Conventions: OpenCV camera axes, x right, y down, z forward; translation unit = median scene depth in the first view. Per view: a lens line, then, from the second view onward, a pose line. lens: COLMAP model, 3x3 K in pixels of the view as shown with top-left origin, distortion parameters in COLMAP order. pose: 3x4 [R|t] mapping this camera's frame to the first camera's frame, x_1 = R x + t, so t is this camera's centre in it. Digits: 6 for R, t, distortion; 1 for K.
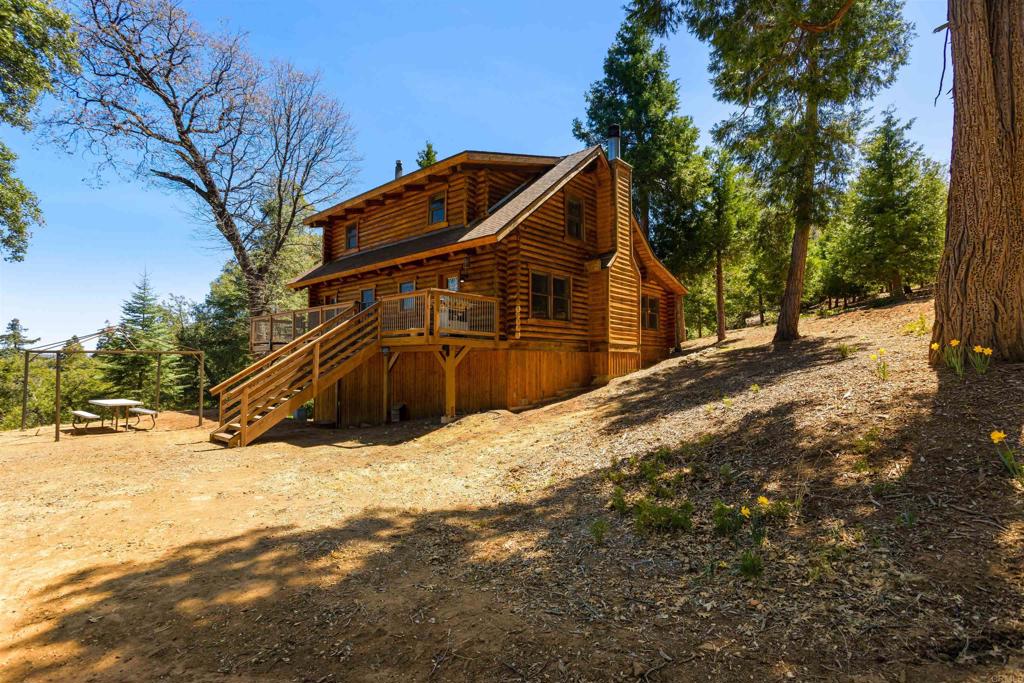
lens RADIAL K [[487.4, 0, 510.8], [0, 487.4, 343.0], [0, 0, 1]] dist [0.004968, 0.001732]
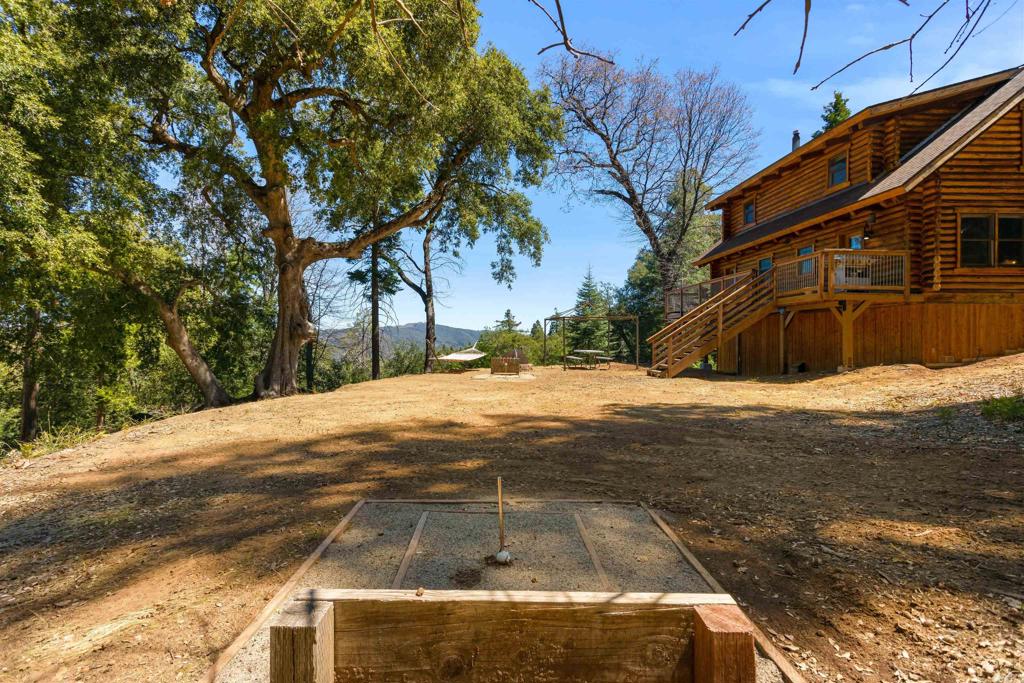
lens RADIAL K [[500.7, 0, 502.2], [0, 500.7, 343.0], [0, 0, 1]] dist [0.006188, -0.002377]
pose [[0.710855, -0.002245, -0.703335, 0.083071], [0.028402, 0.999271, 0.025516, 0.035960], [0.702764, -0.038114, 0.710401, -0.235879]]
